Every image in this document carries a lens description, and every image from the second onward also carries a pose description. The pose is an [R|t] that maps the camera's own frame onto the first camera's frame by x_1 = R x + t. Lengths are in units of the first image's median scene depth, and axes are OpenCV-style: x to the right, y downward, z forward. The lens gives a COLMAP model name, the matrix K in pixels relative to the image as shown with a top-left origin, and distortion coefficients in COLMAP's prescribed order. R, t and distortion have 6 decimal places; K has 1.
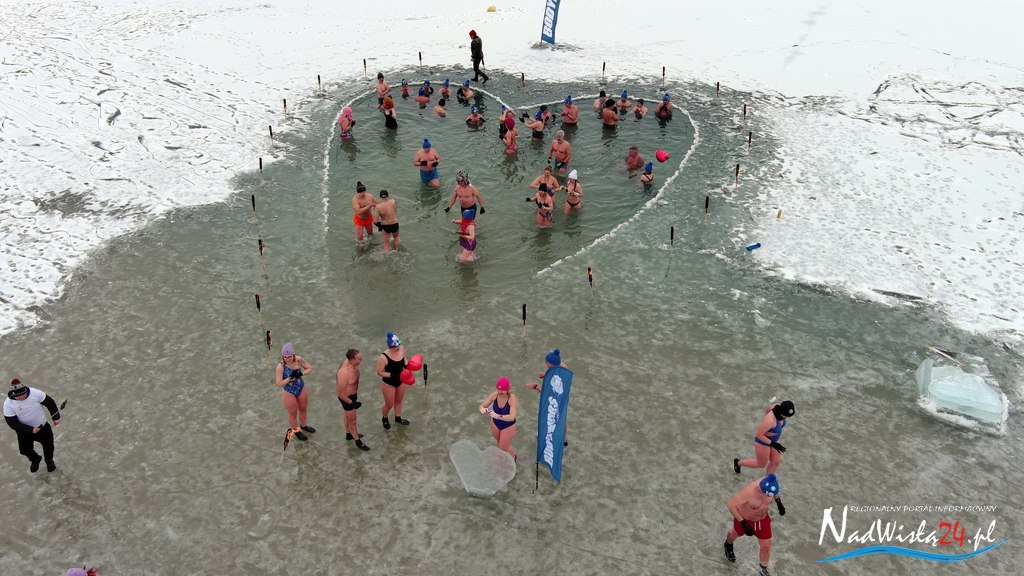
lens RADIAL K [[802.8, 0, 511.7], [0, 802.8, 284.0], [0, 0, 1]] dist [0.023277, -0.040001]
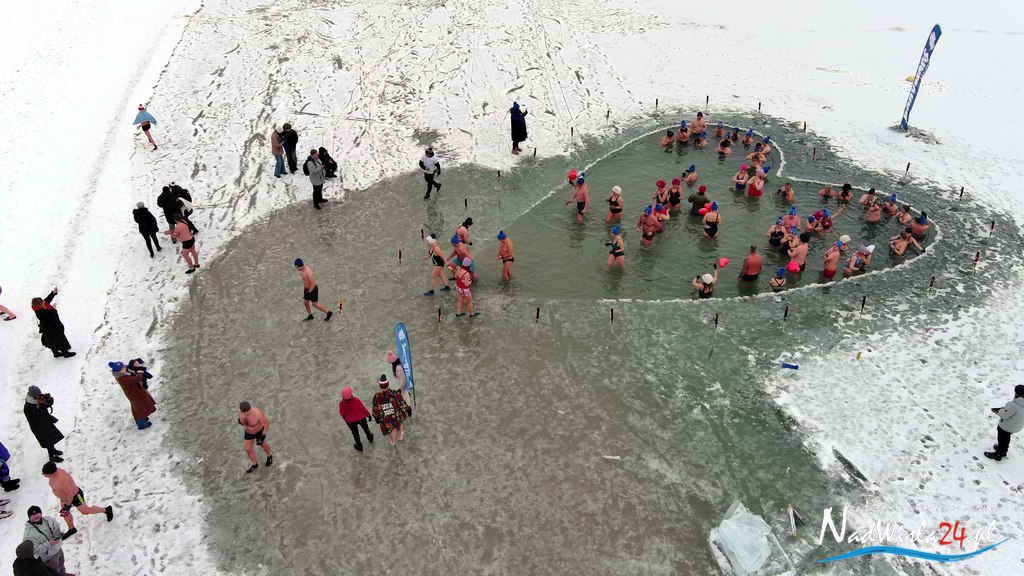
lens RADIAL K [[802.8, 0, 511.3], [0, 802.8, 287.6], [0, 0, 1]] dist [0.023277, -0.040001]
pose [[0.688575, 0.403805, -0.602334, 0.575180], [-0.385241, 0.907408, 0.167927, -0.157330], [0.614372, 0.116413, 0.780381, -0.046816]]
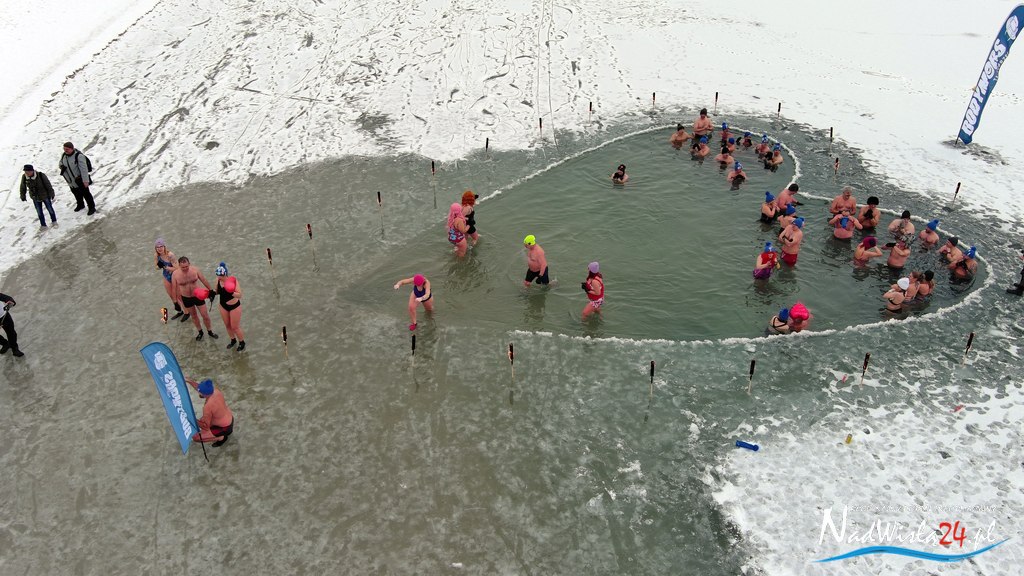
lens RADIAL K [[802.8, 0, 509.9], [0, 802.8, 288.1], [0, 0, 1]] dist [0.023277, -0.040001]
pose [[0.608336, 0.434615, -0.664106, 0.534087], [-0.436165, 0.882134, 0.177763, -0.188034], [0.663089, 0.181520, 0.726198, 0.266151]]
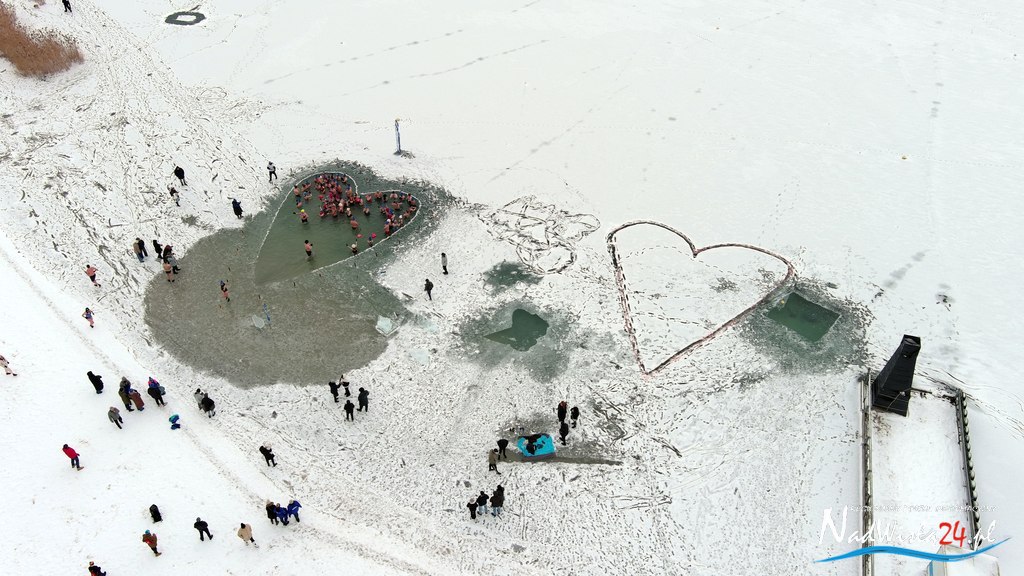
lens RADIAL K [[802.8, 0, 512.0], [0, 802.8, 285.6], [0, 0, 1]] dist [0.023277, -0.040001]
pose [[0.970472, 0.159479, -0.180972, 1.230642], [-0.131552, 0.978785, 0.157082, -0.499304], [0.202184, -0.128636, 0.970863, -1.764972]]
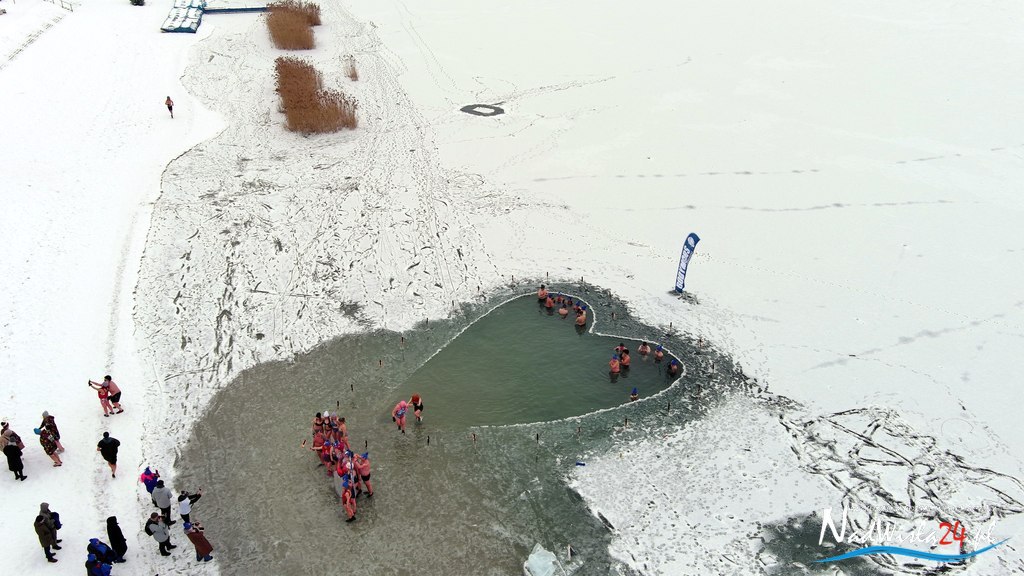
lens RADIAL K [[802.8, 0, 510.8], [0, 802.8, 289.0], [0, 0, 1]] dist [0.023277, -0.040001]
pose [[0.767078, 0.308807, -0.562343, 0.942651], [-0.360190, 0.932647, 0.020831, -0.344092], [0.530900, 0.186571, 0.826642, -0.535235]]
